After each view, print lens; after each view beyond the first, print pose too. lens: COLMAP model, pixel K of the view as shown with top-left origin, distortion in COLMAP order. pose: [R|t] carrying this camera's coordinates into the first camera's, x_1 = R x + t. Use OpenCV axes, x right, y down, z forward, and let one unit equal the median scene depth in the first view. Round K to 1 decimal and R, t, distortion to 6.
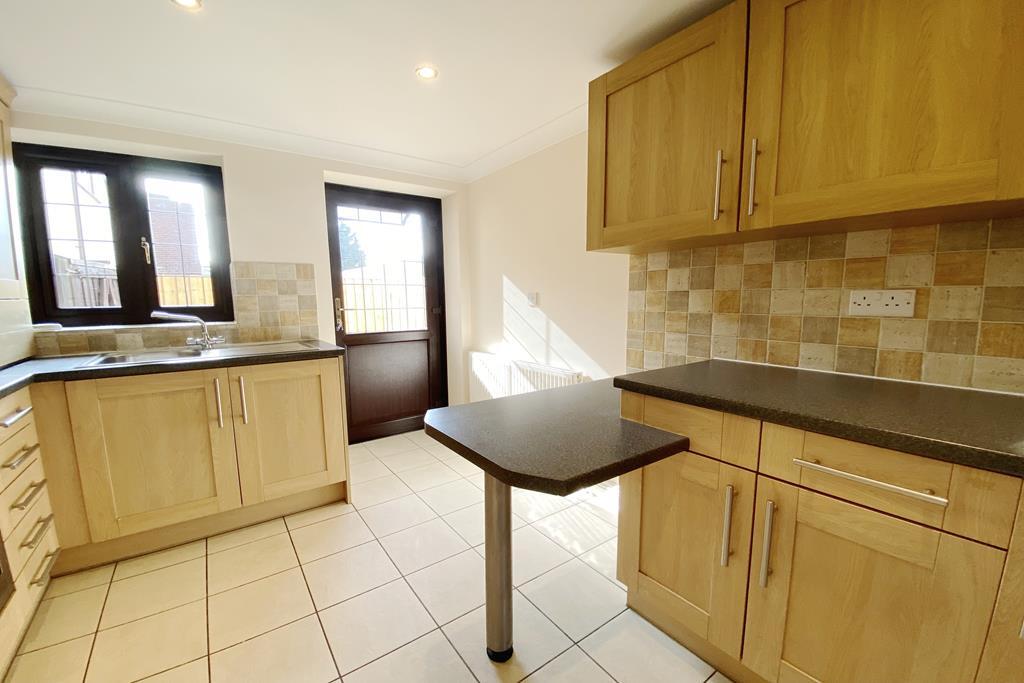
lens RADIAL K [[395.7, 0, 512.0], [0, 395.7, 341.5], [0, 0, 1]] dist [0.000536, -0.011908]
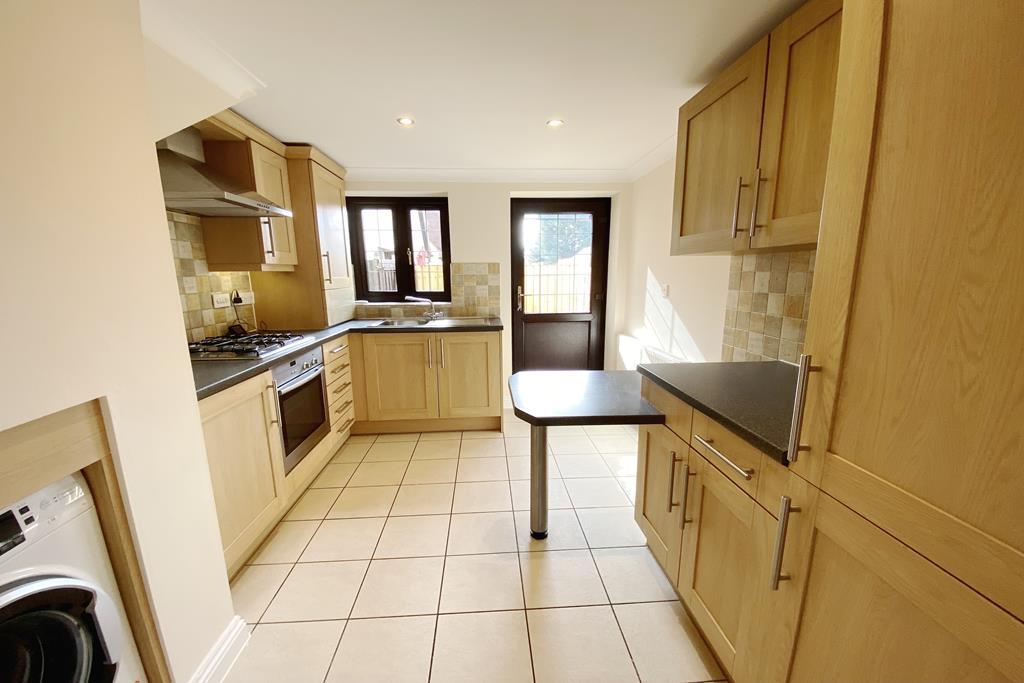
lens RADIAL K [[360.1, 0, 512.0], [0, 360.1, 341.5], [0, 0, 1]] dist [-0.000648, -0.000055]
pose [[0.866100, 0.089553, -0.491784, 0.245335], [-0.060536, 0.995371, 0.074644, -0.023425], [0.496192, -0.034878, 0.867512, -0.115388]]
